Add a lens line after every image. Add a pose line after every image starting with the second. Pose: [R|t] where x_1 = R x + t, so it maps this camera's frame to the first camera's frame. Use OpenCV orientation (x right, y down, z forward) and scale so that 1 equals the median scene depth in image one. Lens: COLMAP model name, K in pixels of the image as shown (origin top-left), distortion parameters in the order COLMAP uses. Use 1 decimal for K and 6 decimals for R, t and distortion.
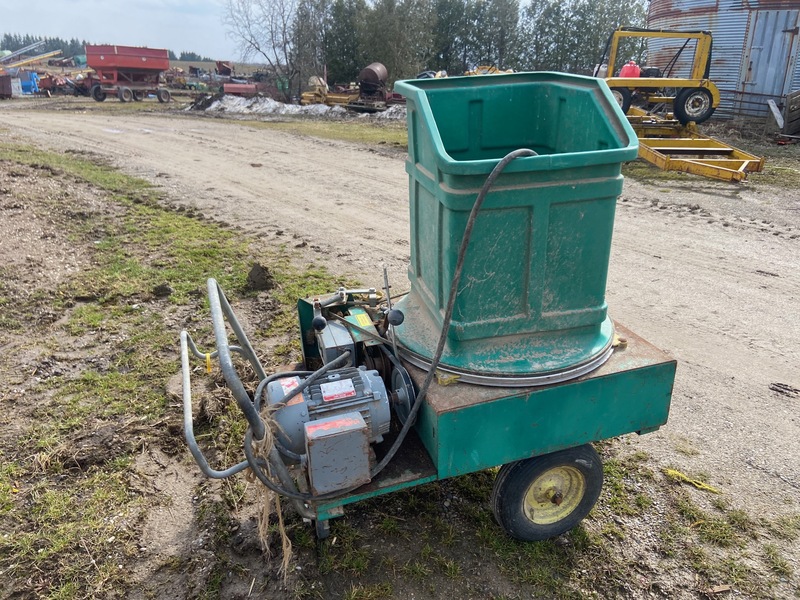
lens RADIAL K [[611.2, 0, 408.2], [0, 611.2, 293.2], [0, 0, 1]] dist [0.066410, -0.074504]
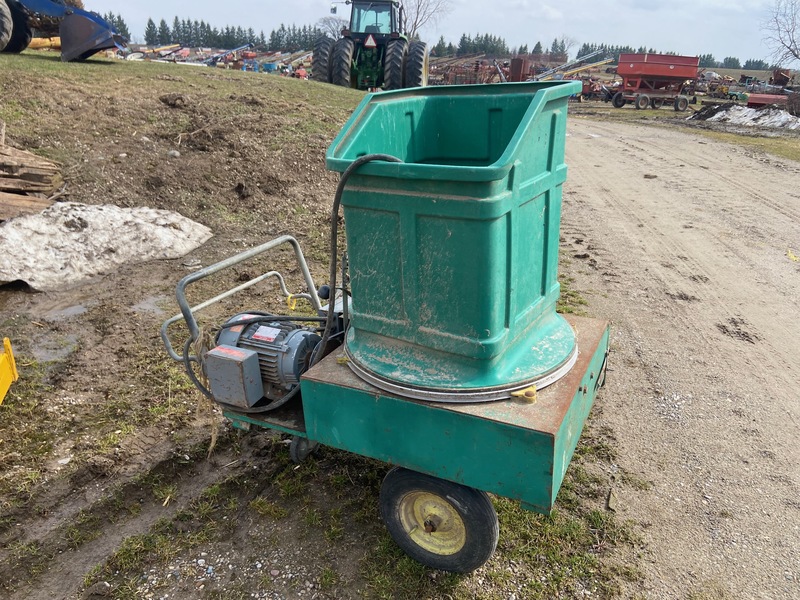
lens RADIAL K [[611.2, 0, 403.4], [0, 611.2, 303.7], [0, 0, 1]] dist [0.066410, -0.074504]
pose [[0.689784, 0.263712, -0.674280, 0.736538], [-0.261192, 0.959231, 0.107958, -0.087186], [0.675260, 0.101649, 0.730542, 0.228902]]
